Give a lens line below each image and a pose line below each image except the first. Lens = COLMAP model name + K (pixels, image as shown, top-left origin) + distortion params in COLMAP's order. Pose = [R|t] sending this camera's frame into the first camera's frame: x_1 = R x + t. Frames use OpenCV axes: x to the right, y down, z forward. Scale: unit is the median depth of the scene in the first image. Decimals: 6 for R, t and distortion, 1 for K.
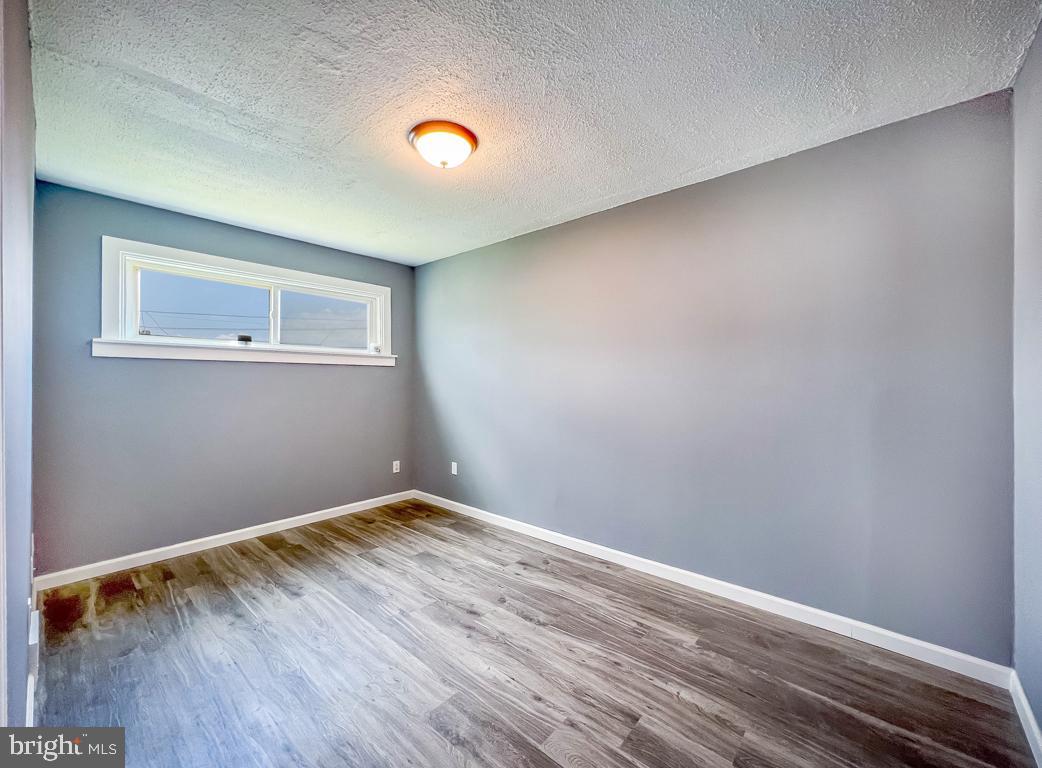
lens RADIAL K [[427.0, 0, 521.3], [0, 427.0, 381.4], [0, 0, 1]] dist [0.001654, 0.000205]
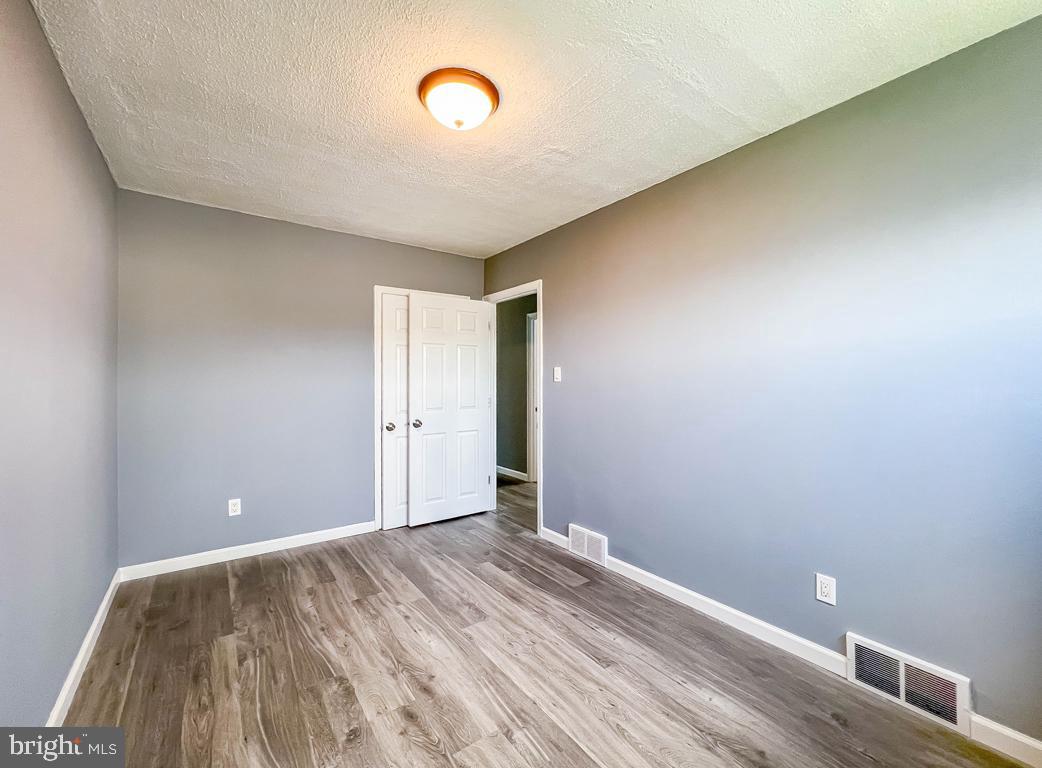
lens RADIAL K [[427.0, 0, 525.7], [0, 427.0, 381.6], [0, 0, 1]] dist [0.001654, 0.000205]
pose [[-0.979701, -0.000990, 0.200460, -0.498399], [0.000706, 0.999965, 0.008390, -0.007328], [-0.200462, 0.008362, -0.979666, 1.871679]]
